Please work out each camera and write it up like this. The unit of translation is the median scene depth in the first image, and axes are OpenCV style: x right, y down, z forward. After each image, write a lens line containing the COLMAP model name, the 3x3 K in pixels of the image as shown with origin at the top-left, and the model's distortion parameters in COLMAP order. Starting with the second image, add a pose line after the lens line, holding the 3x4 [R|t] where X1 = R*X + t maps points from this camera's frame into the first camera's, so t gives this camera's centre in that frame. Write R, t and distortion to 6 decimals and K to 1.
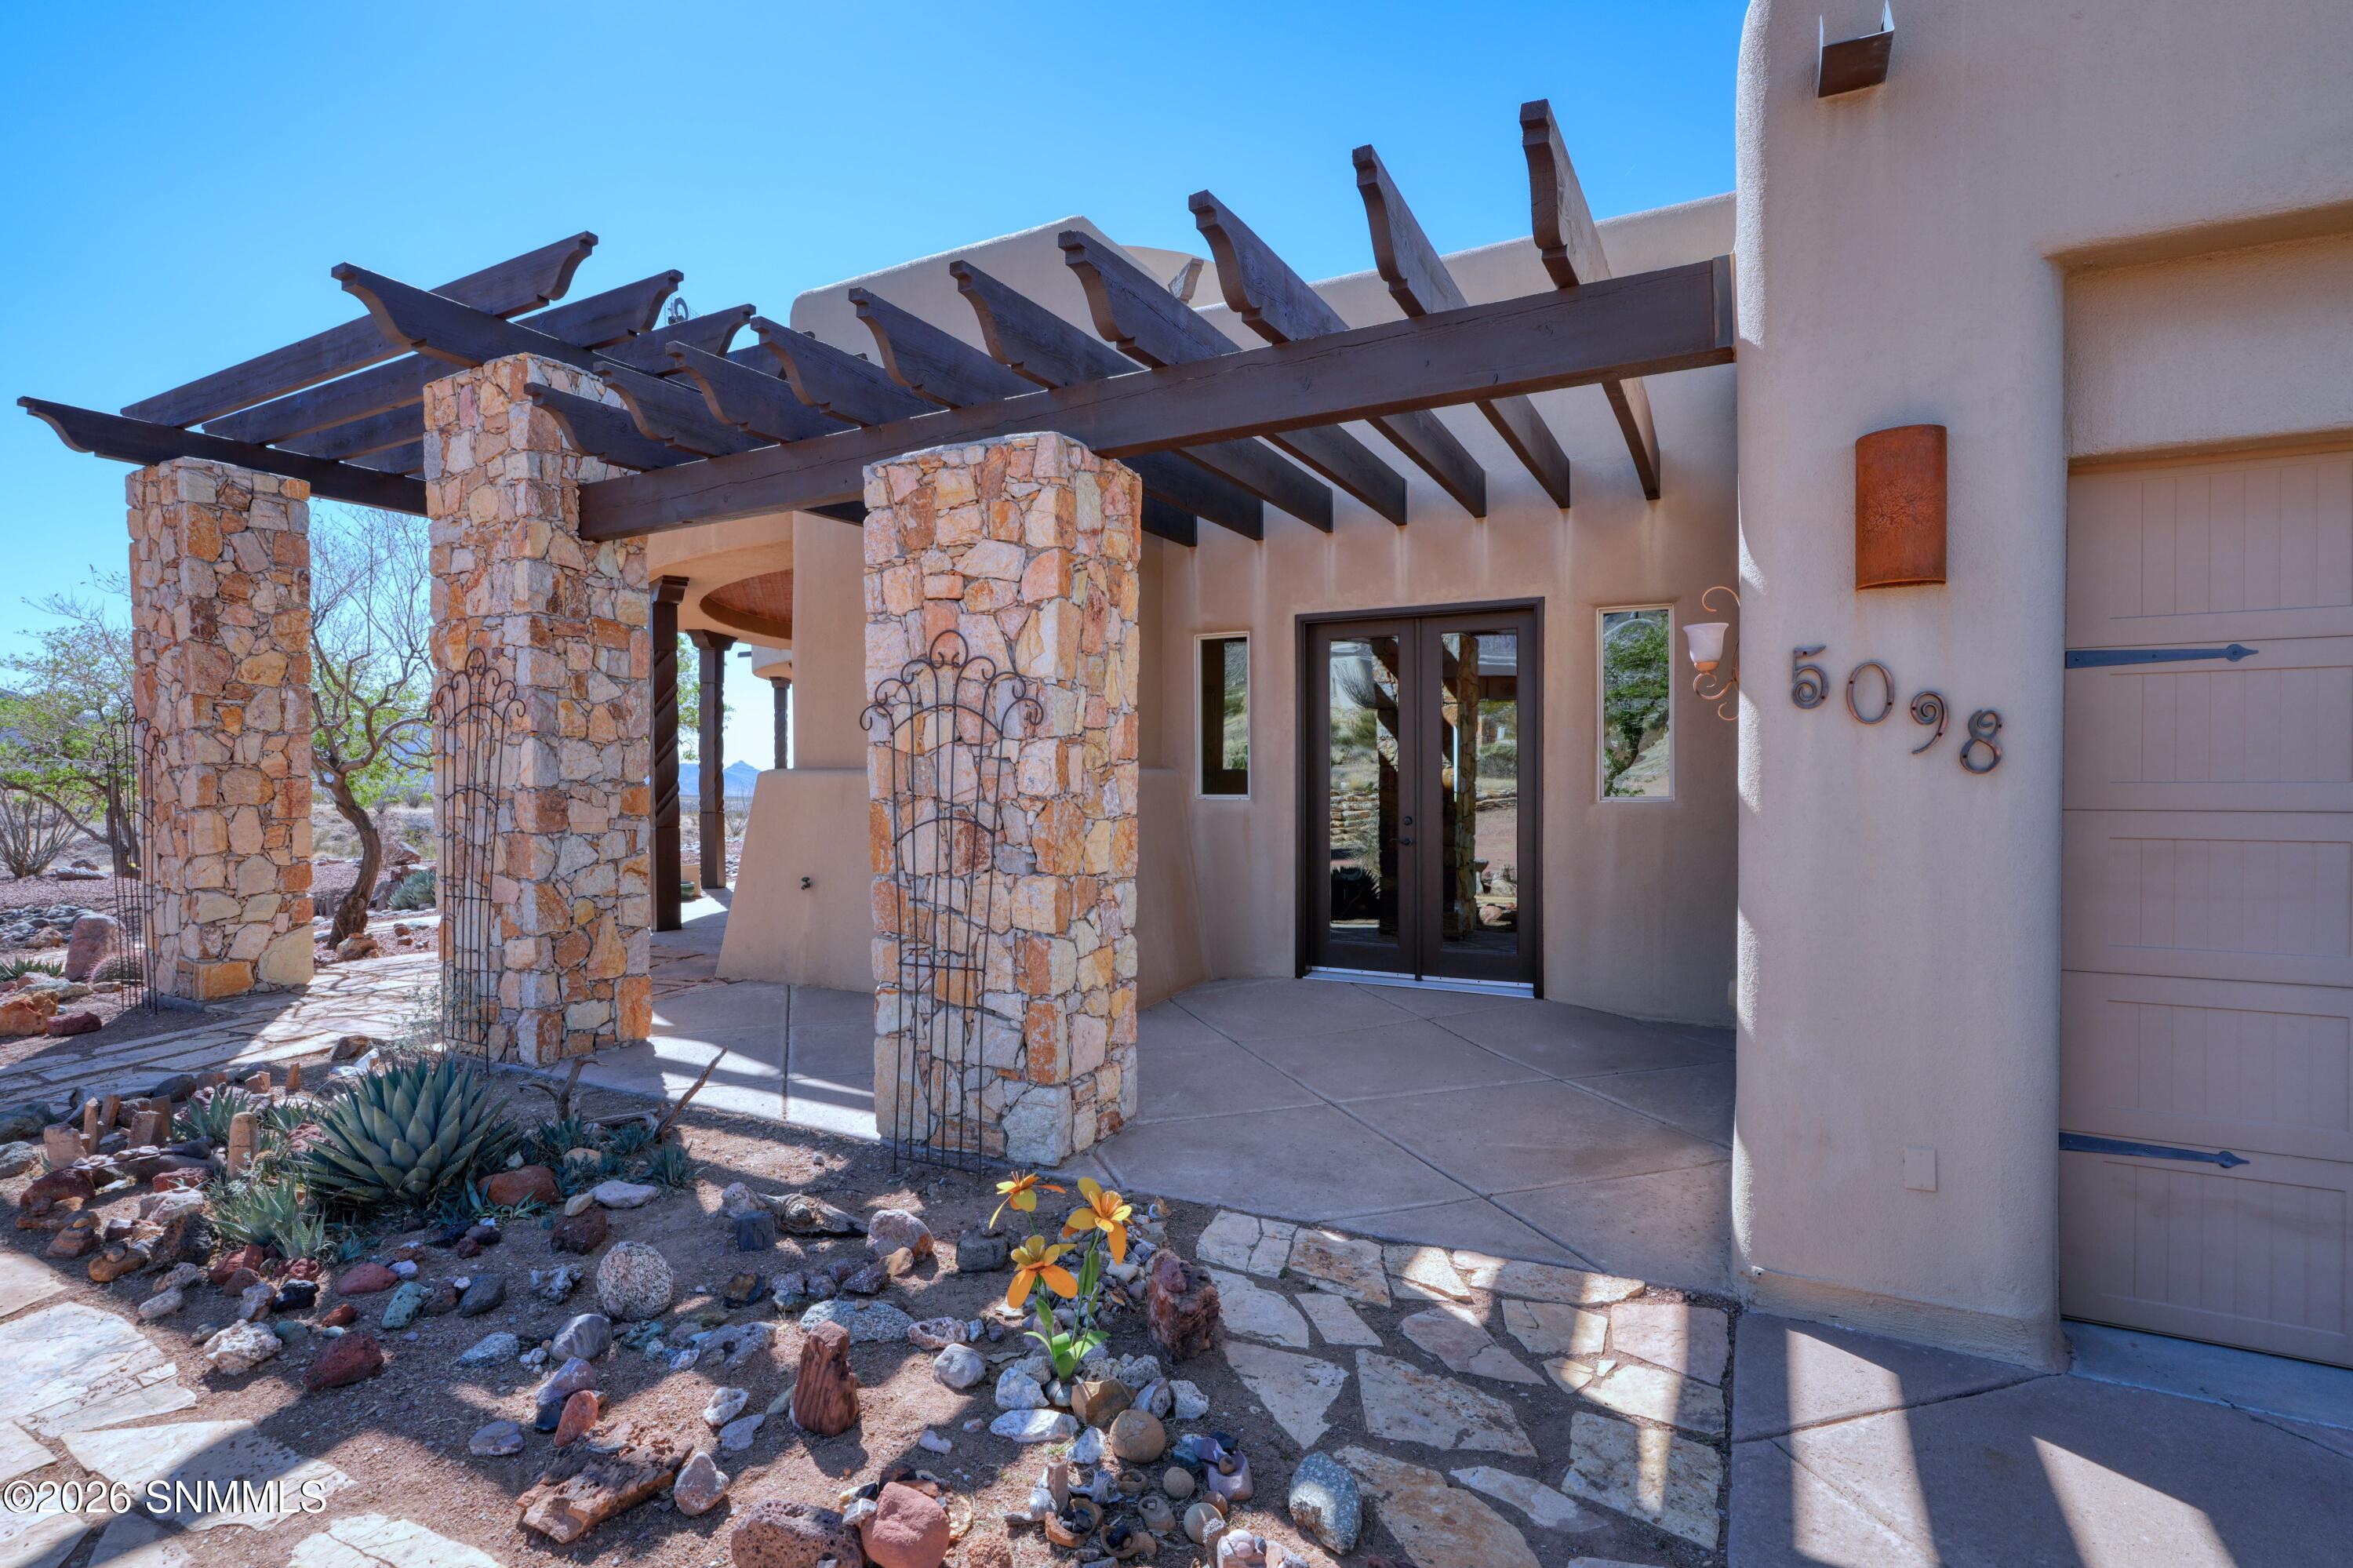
lens RADIAL K [[1095.4, 0, 1176.0], [0, 1095.4, 774.0], [0, 0, 1]] dist [-0.020166, 0.000193]
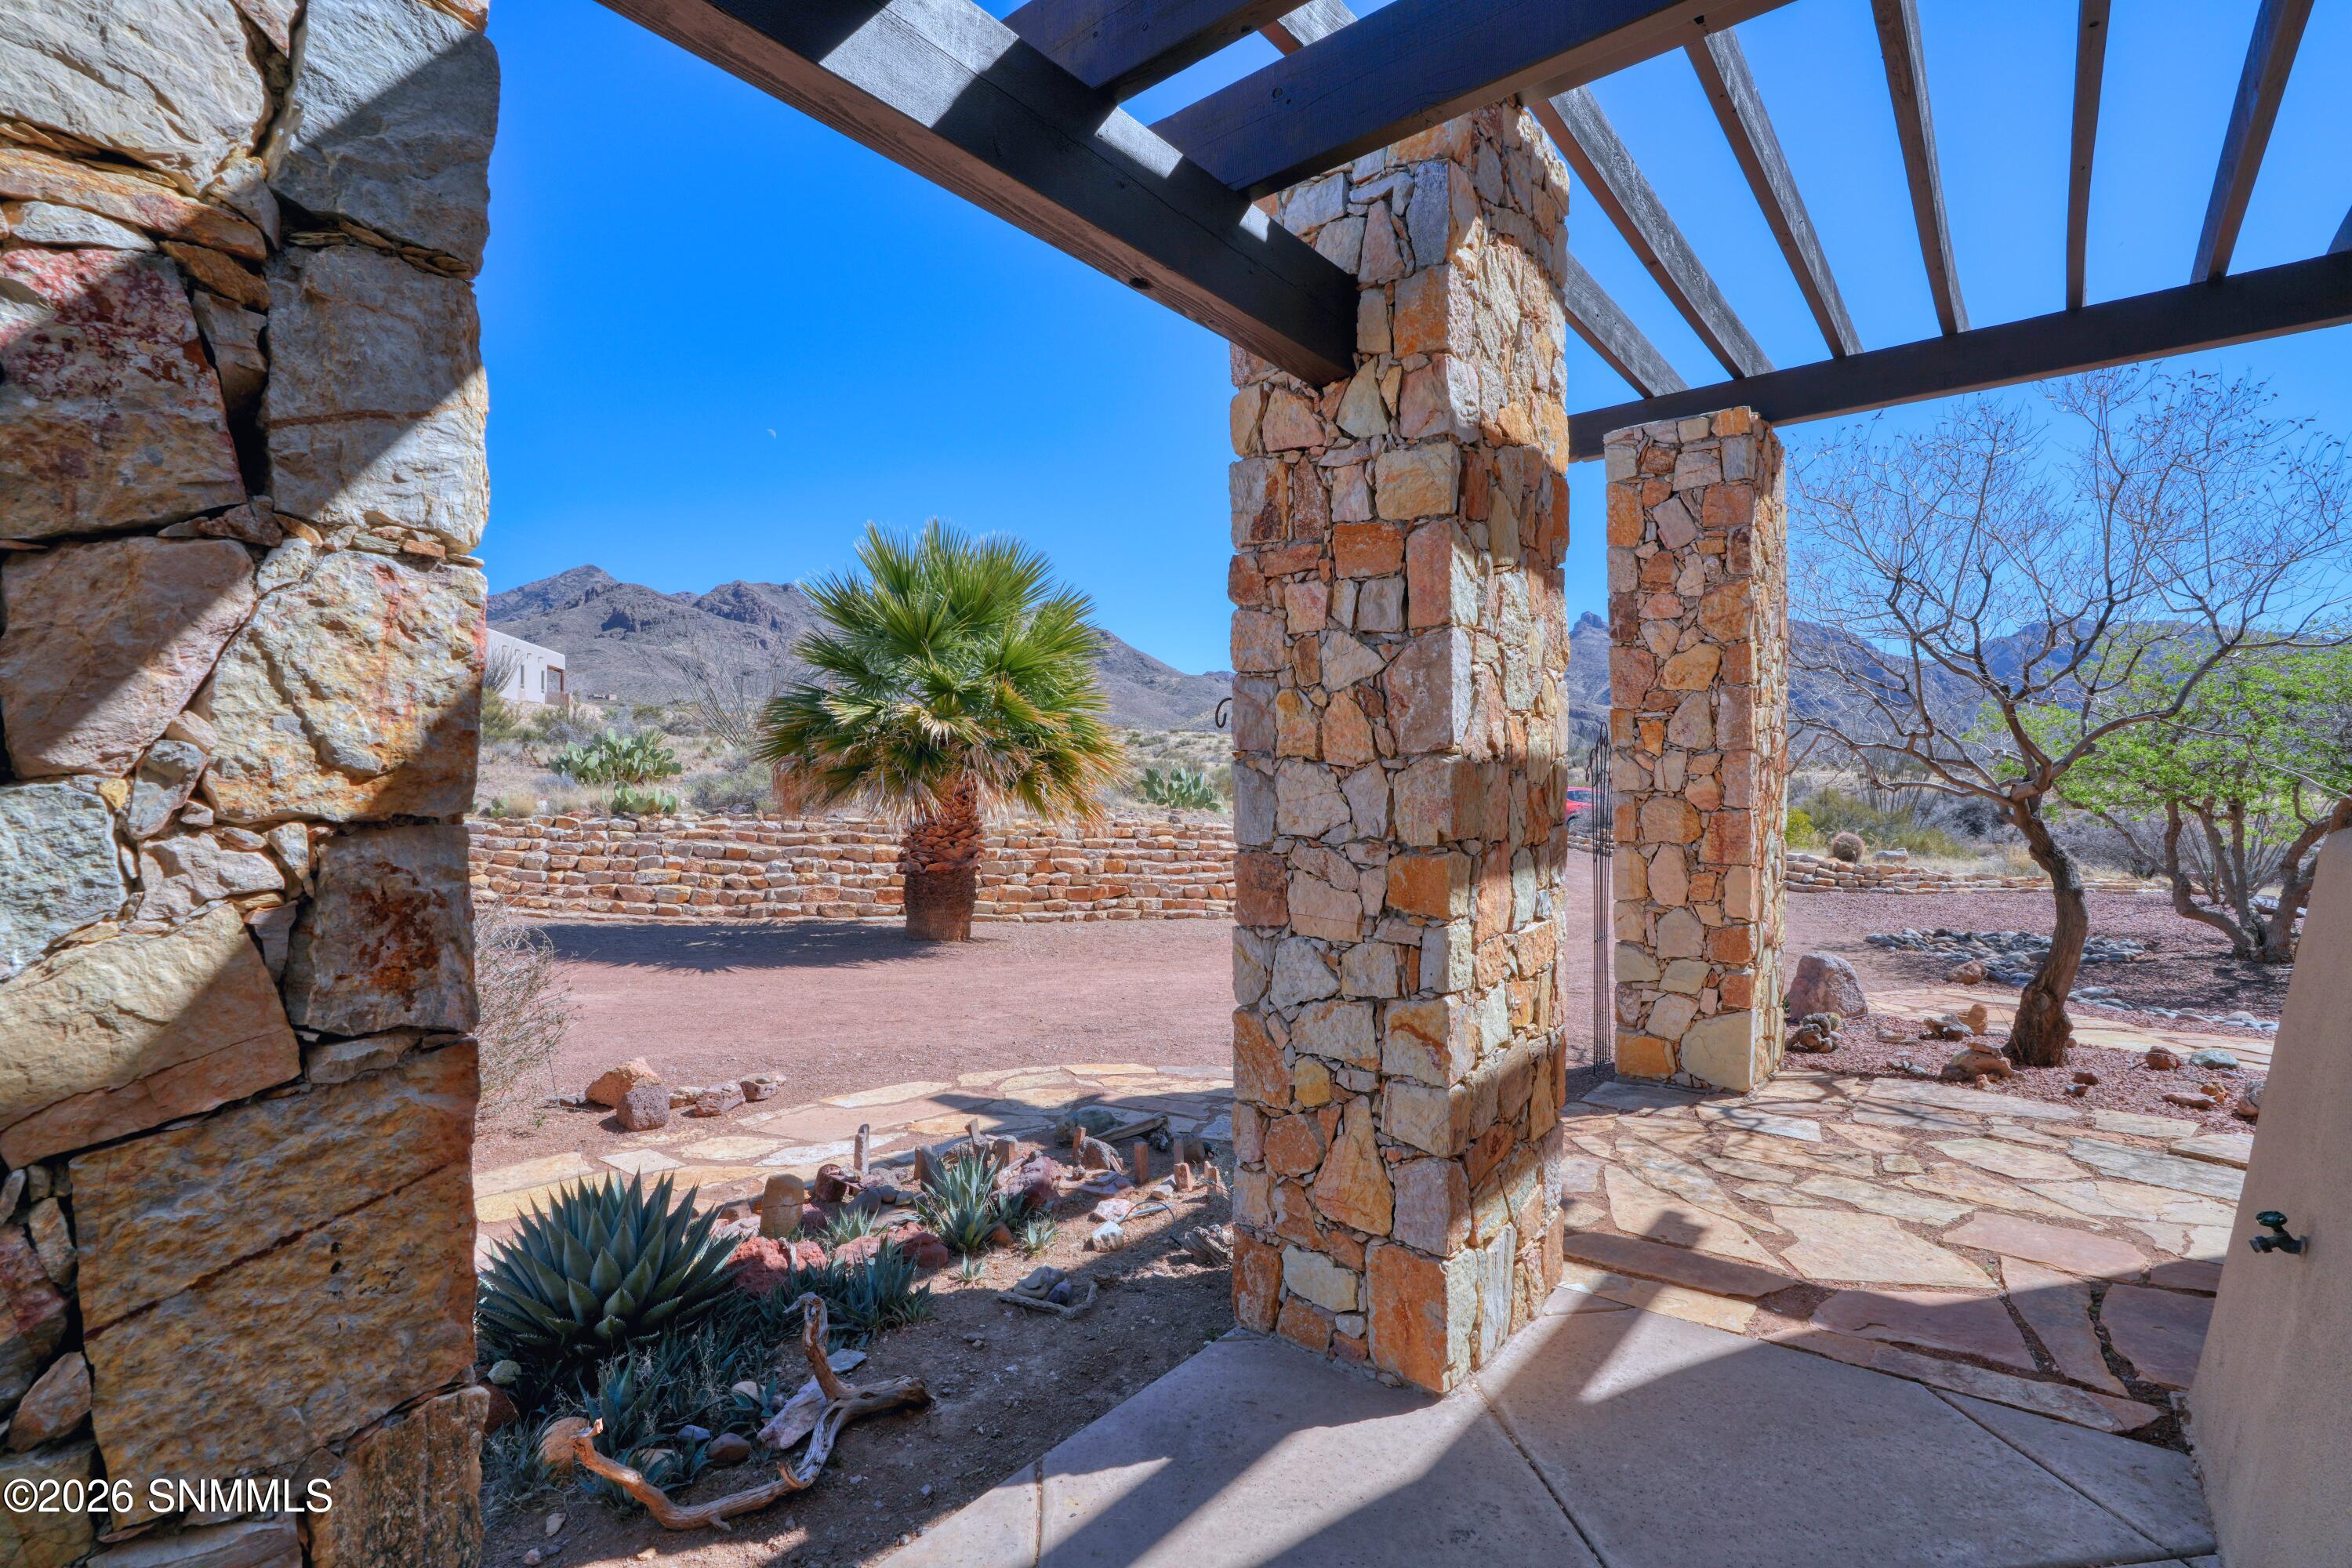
lens RADIAL K [[1094.9, 0, 1175.5], [0, 1094.9, 774.0], [0, 0, 1]] dist [-0.020166, 0.000193]
pose [[-0.202997, -0.005000, -0.979167, -0.004325], [-0.002686, 0.999986, -0.004550, -0.017676], [0.979176, 0.001707, -0.203008, 0.817187]]
